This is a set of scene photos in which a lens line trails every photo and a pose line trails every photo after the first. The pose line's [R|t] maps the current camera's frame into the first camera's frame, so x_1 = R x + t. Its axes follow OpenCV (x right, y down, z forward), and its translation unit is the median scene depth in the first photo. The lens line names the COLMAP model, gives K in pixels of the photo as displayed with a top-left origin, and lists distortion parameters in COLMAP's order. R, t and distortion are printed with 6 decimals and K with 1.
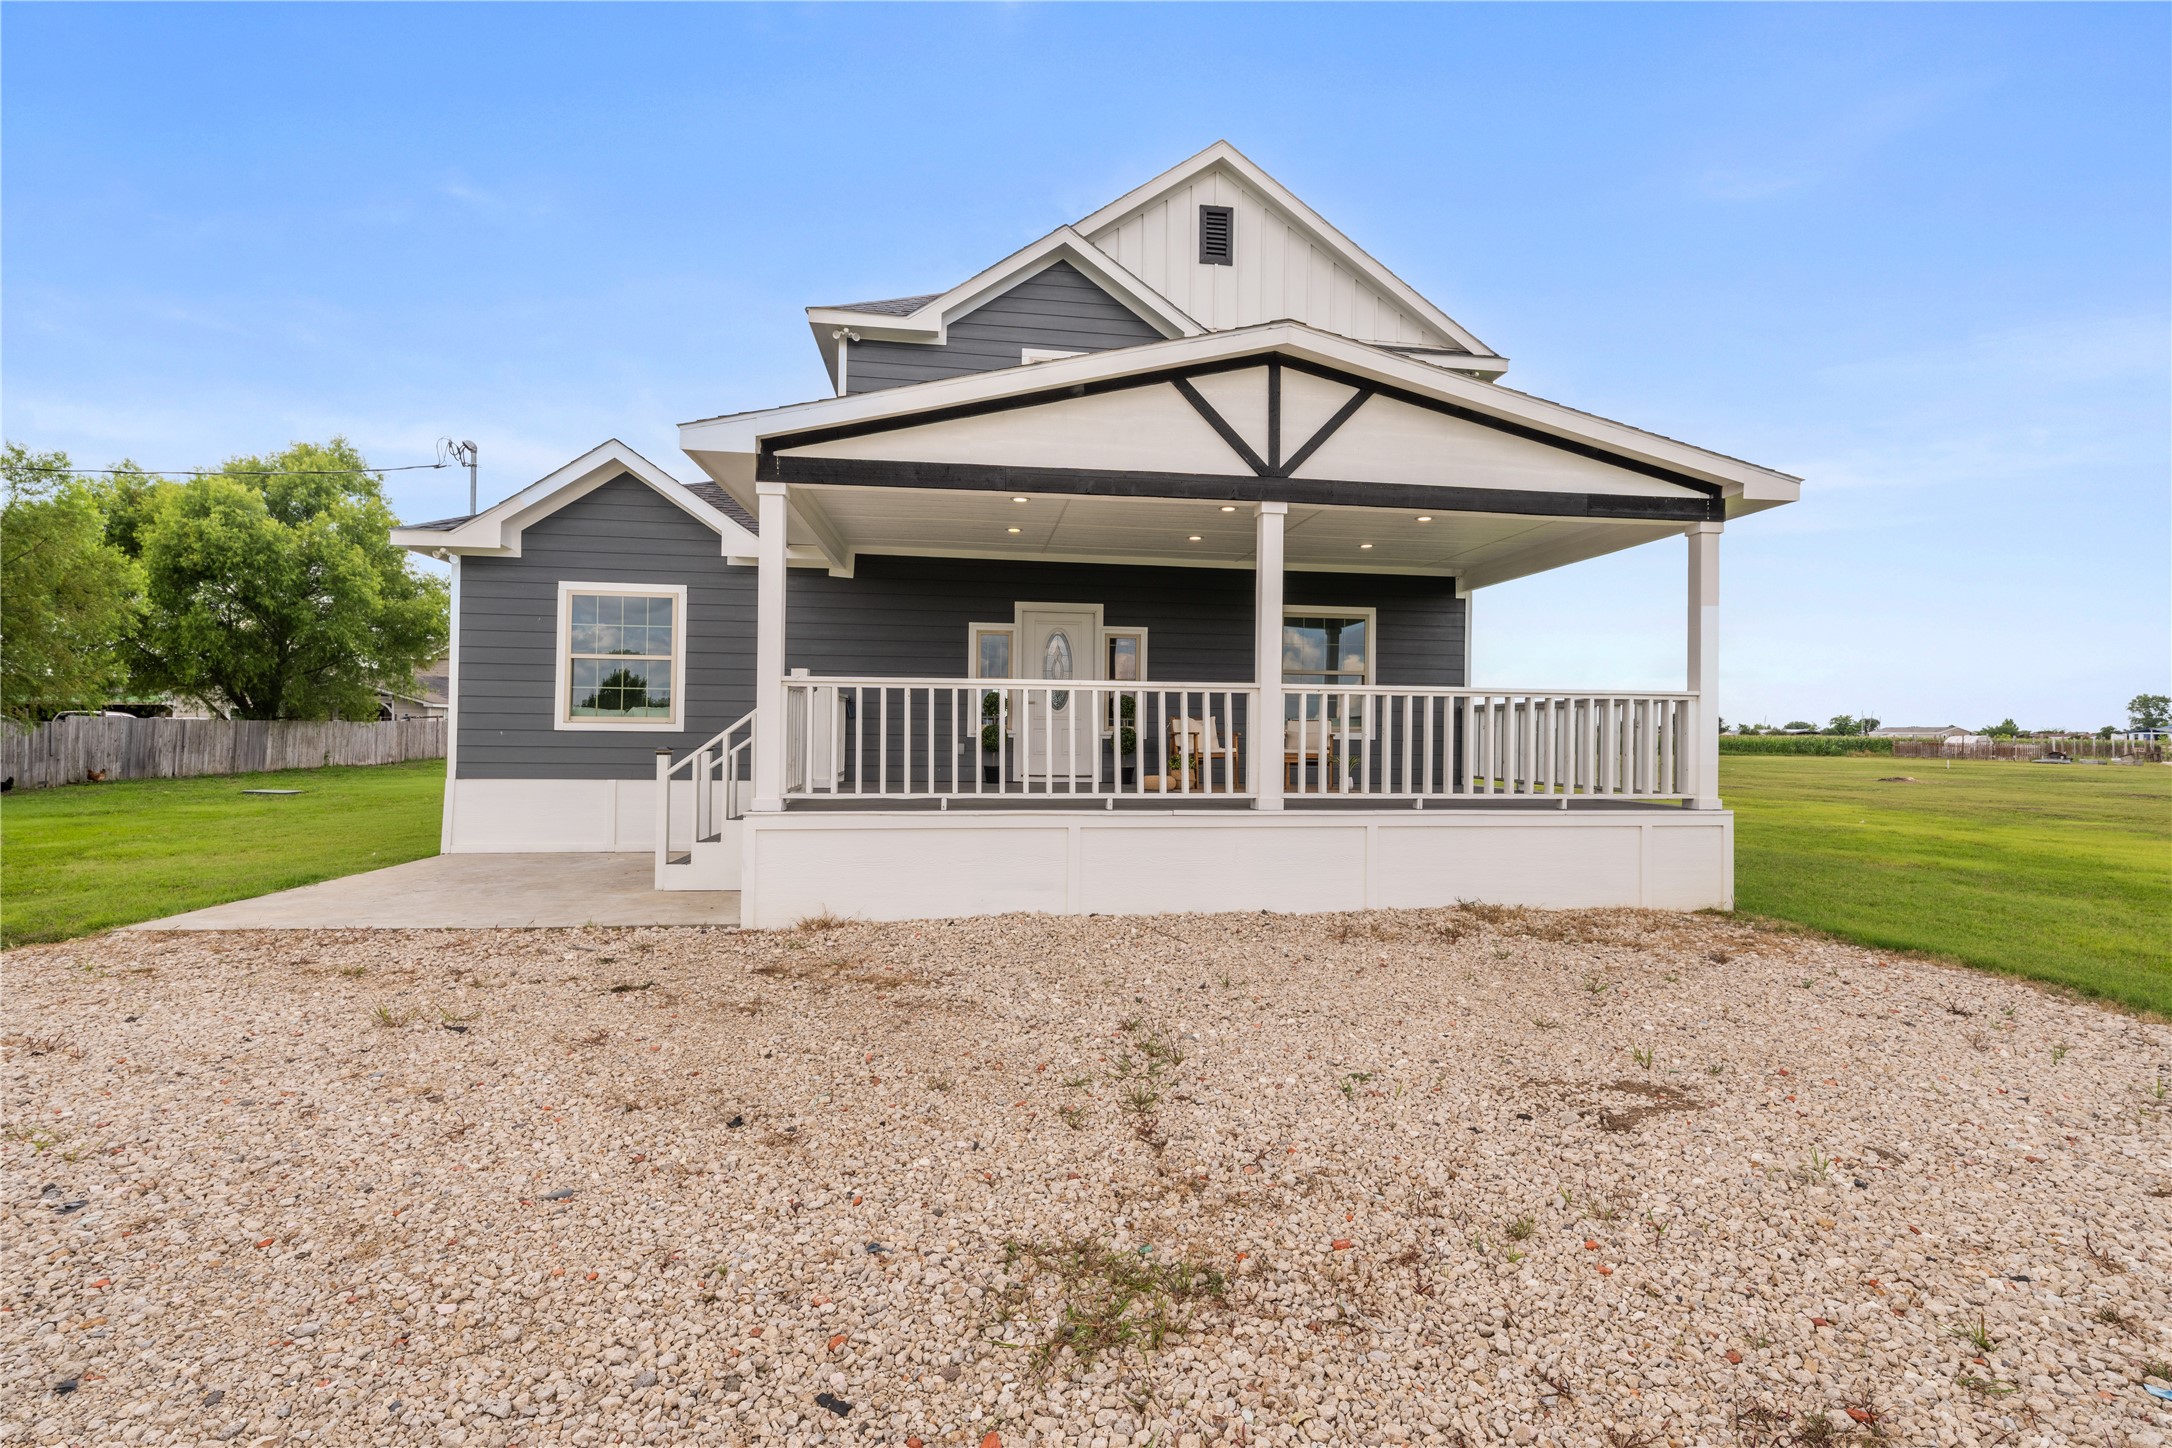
lens RADIAL K [[996.2, 0, 1086.0], [0, 996.2, 724.0], [0, 0, 1]] dist [0.022479, 0.000013]
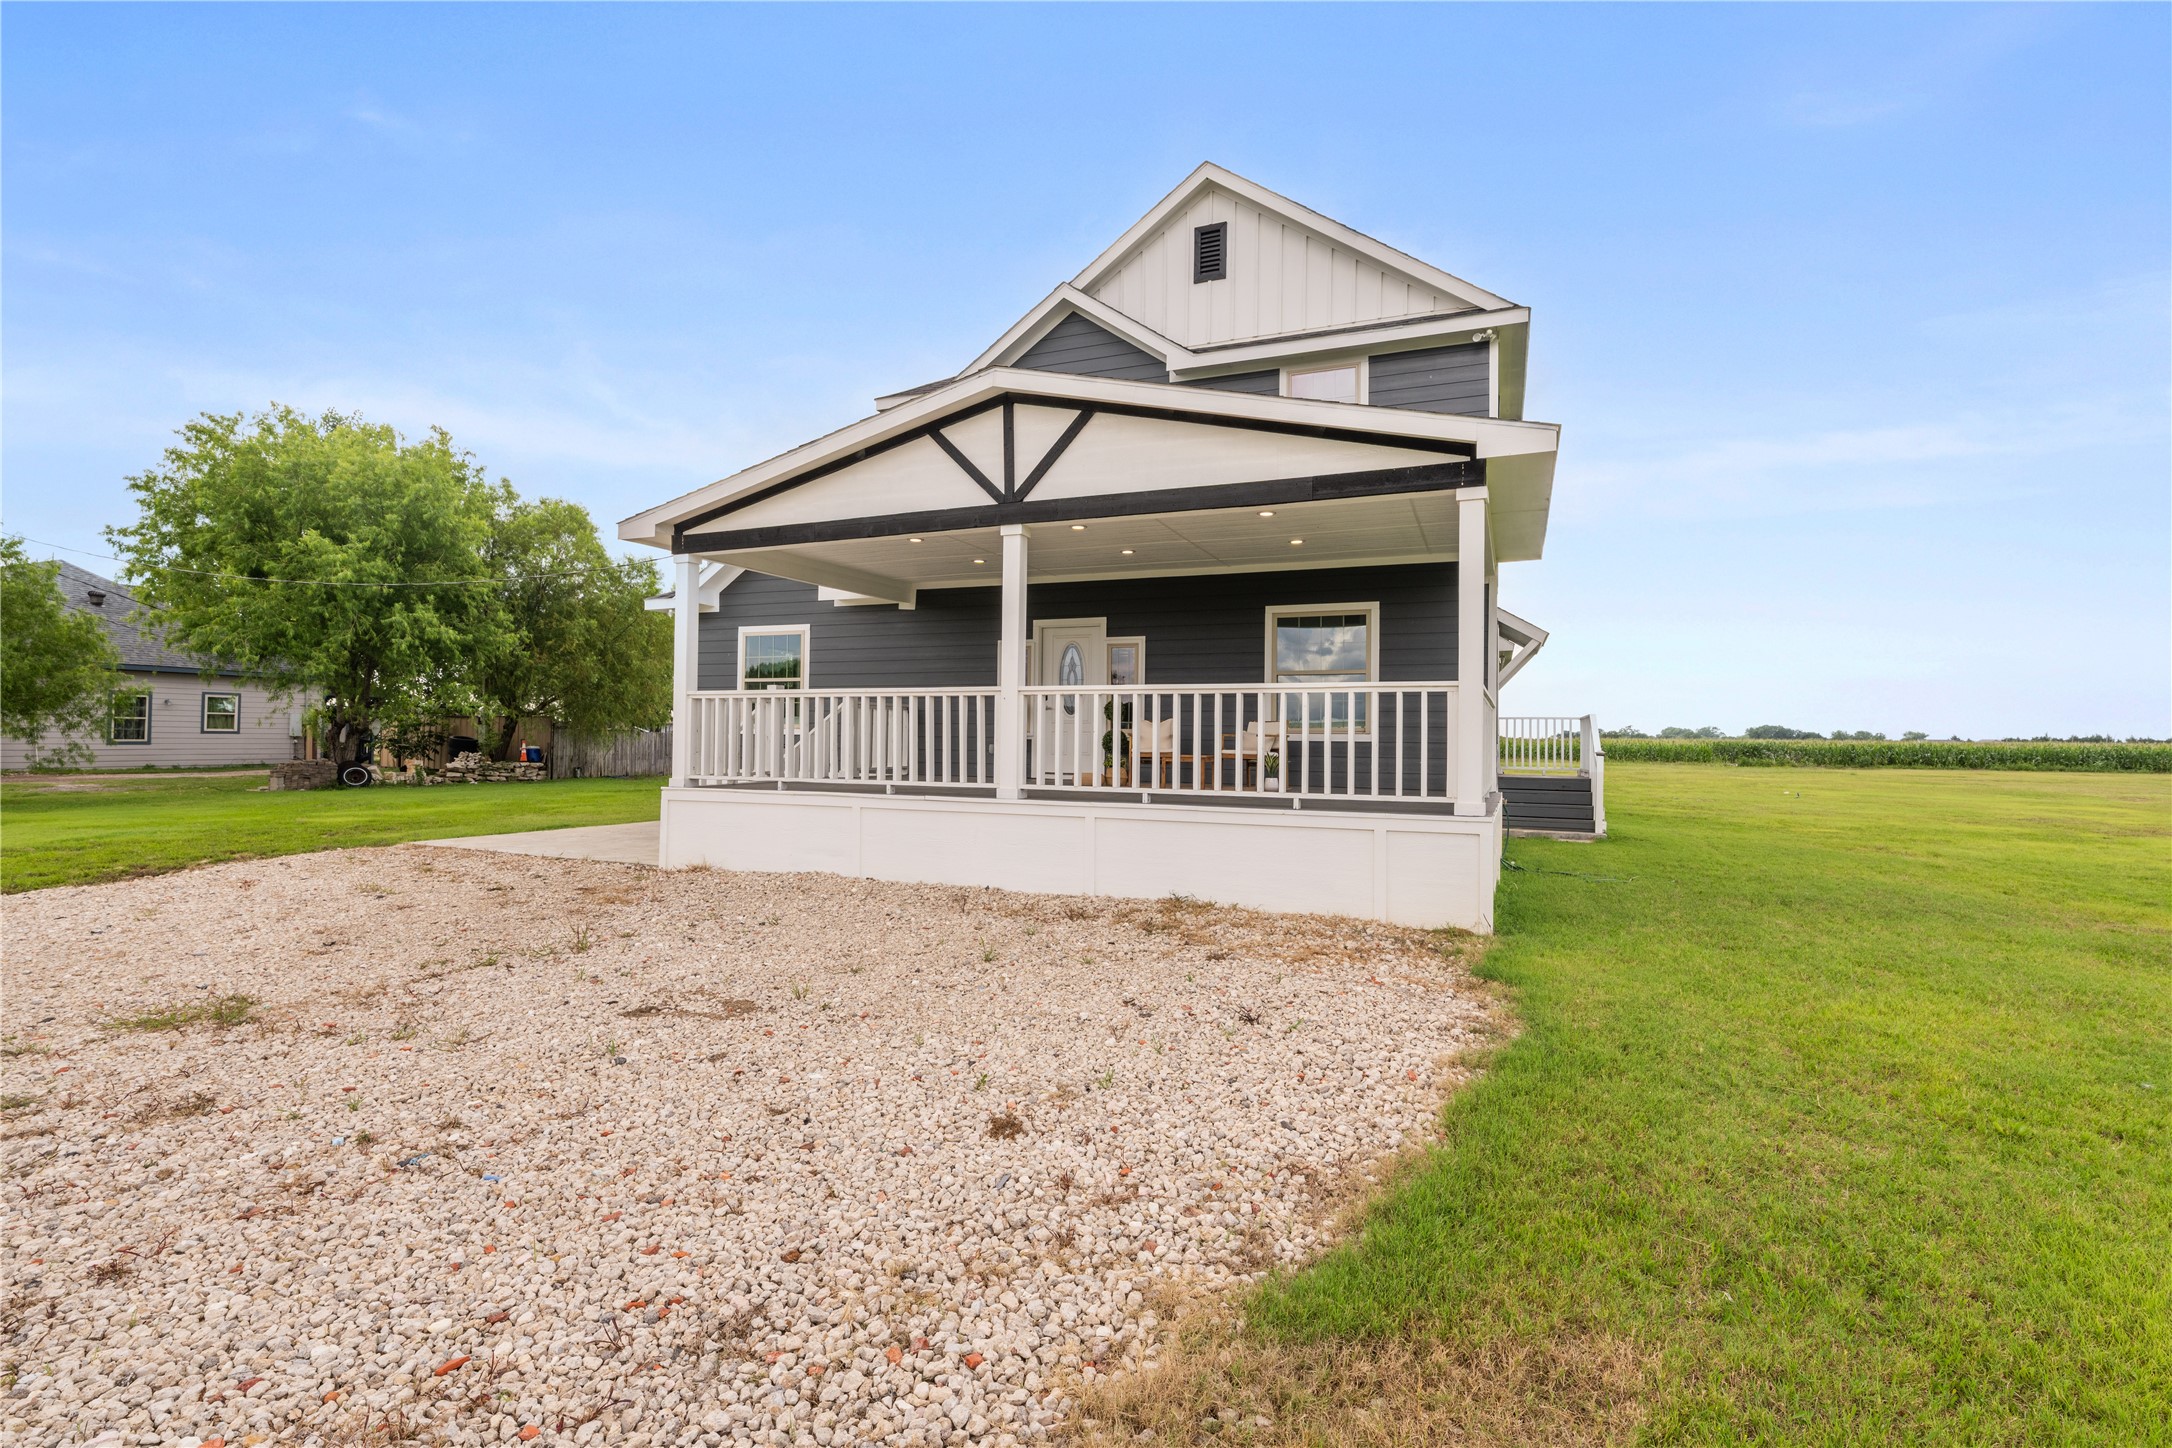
lens RADIAL K [[957.8, 0, 1064.7], [0, 957.8, 760.8], [0, 0, 1]] dist [-0.032252, 0.000057]
pose [[0.846362, 0.014025, -0.532423, 0.581797], [0.003720, 0.999473, 0.032241, 0.006255], [0.532595, -0.029268, 0.845864, 0.079882]]
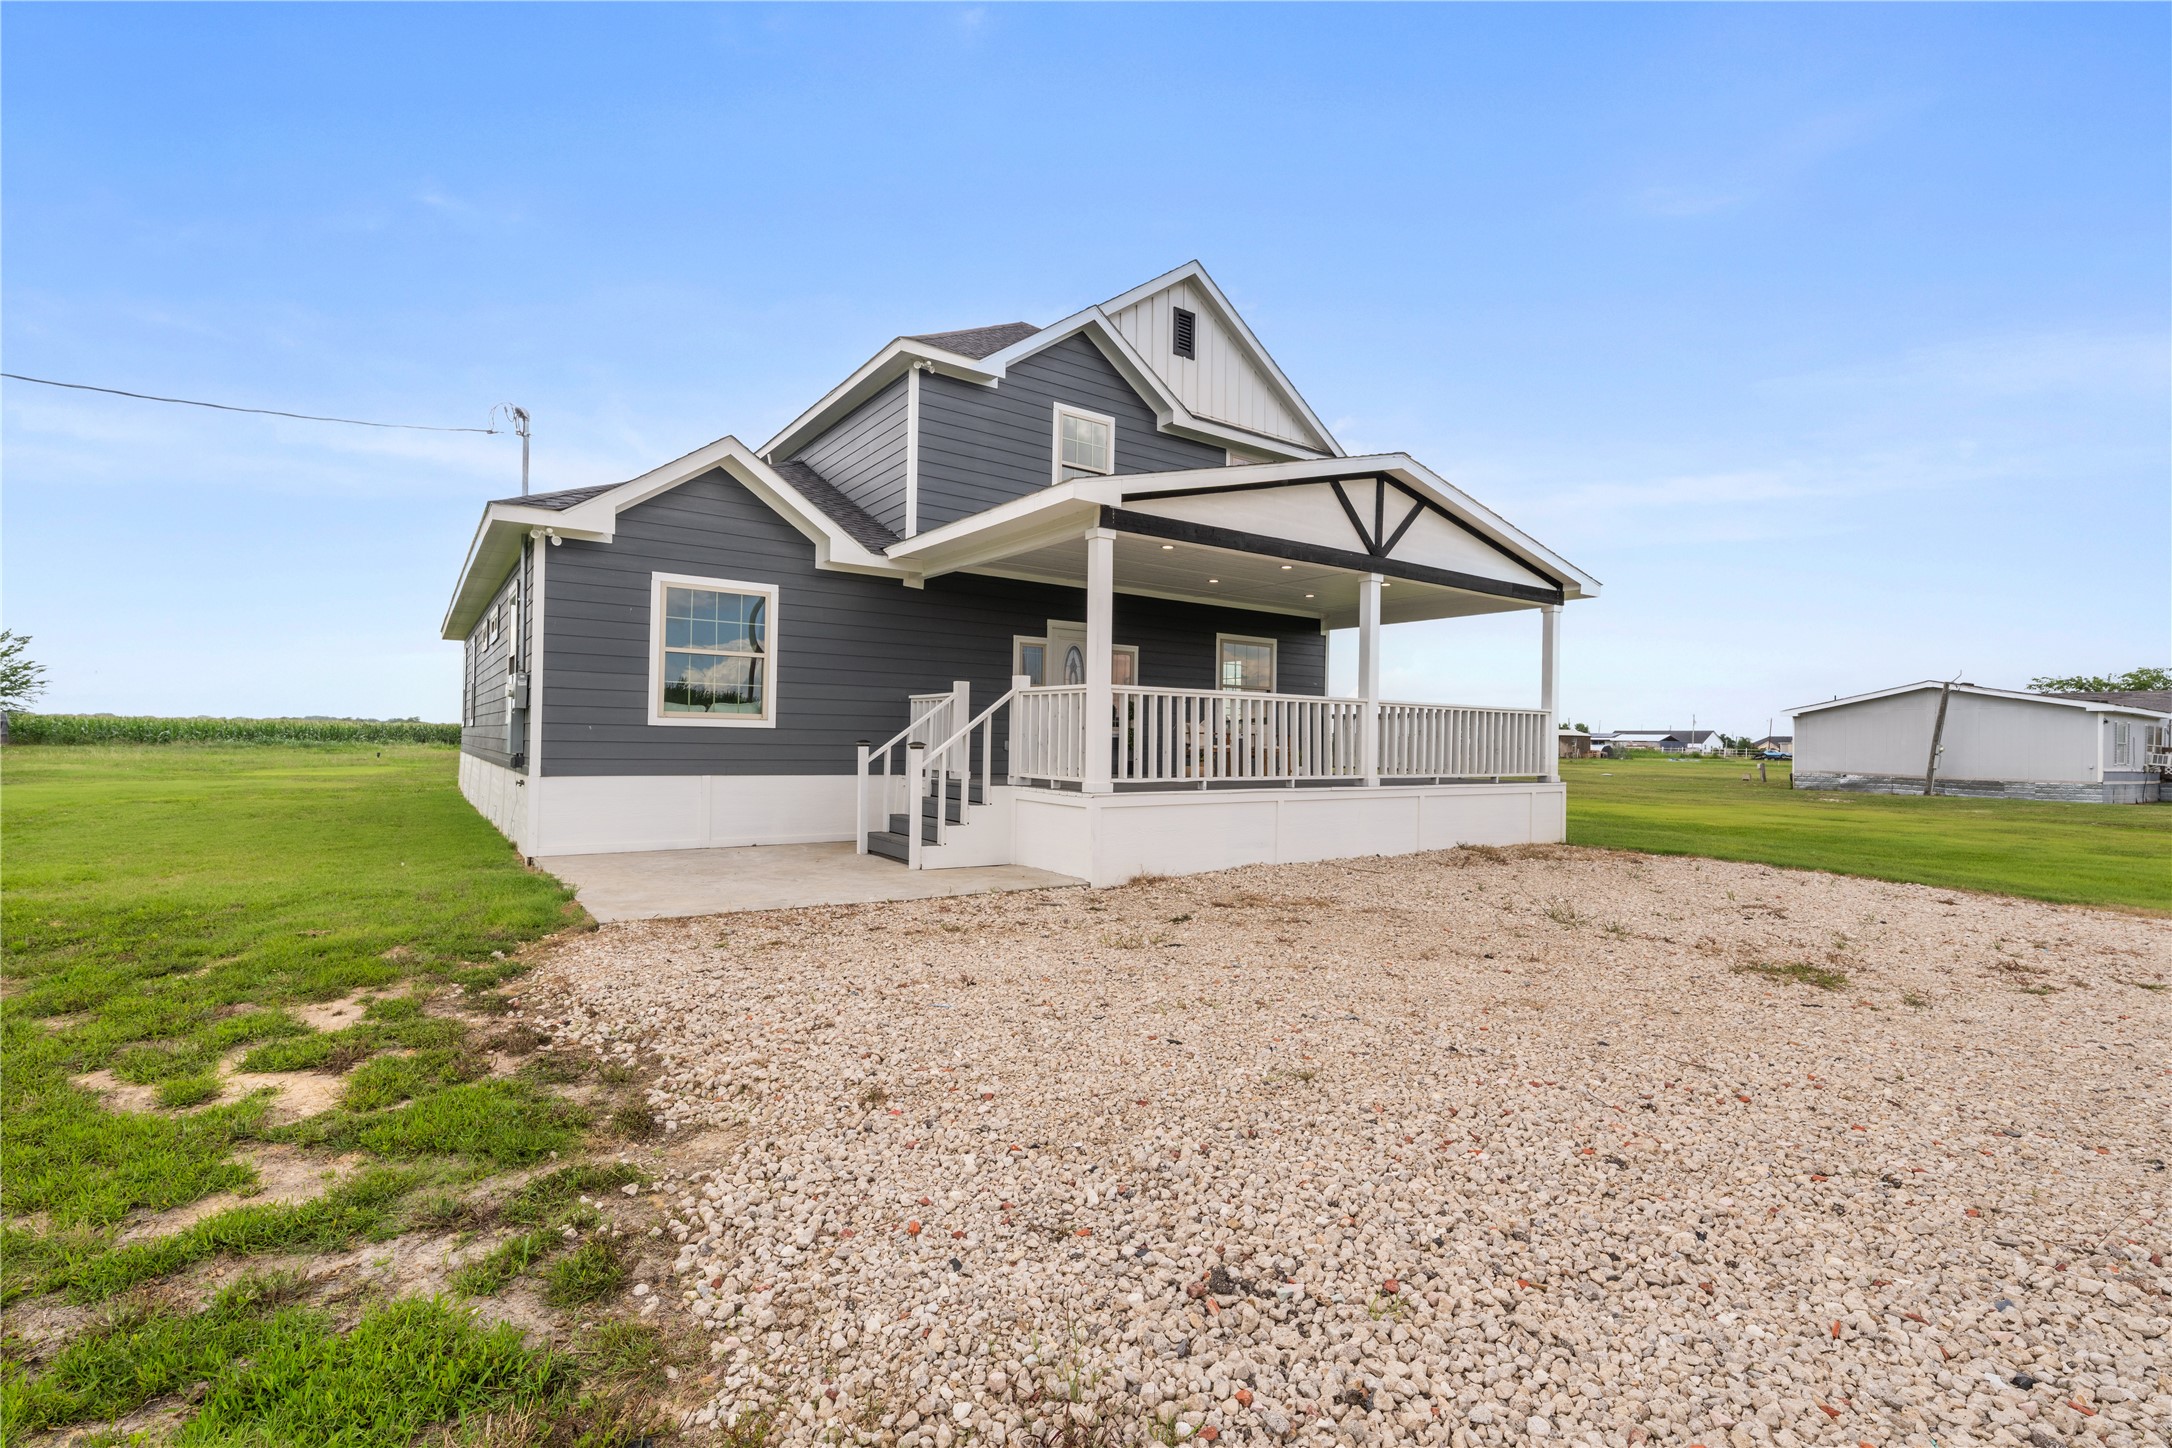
lens RADIAL K [[996.2, 0, 1086.0], [0, 996.2, 724.0], [0, 0, 1]] dist [0.022479, 0.000013]
pose [[0.883558, 0.007828, 0.468256, -0.612271], [-0.012106, 0.999908, 0.006127, -0.005592], [-0.468165, -0.011082, 0.883571, -0.058682]]
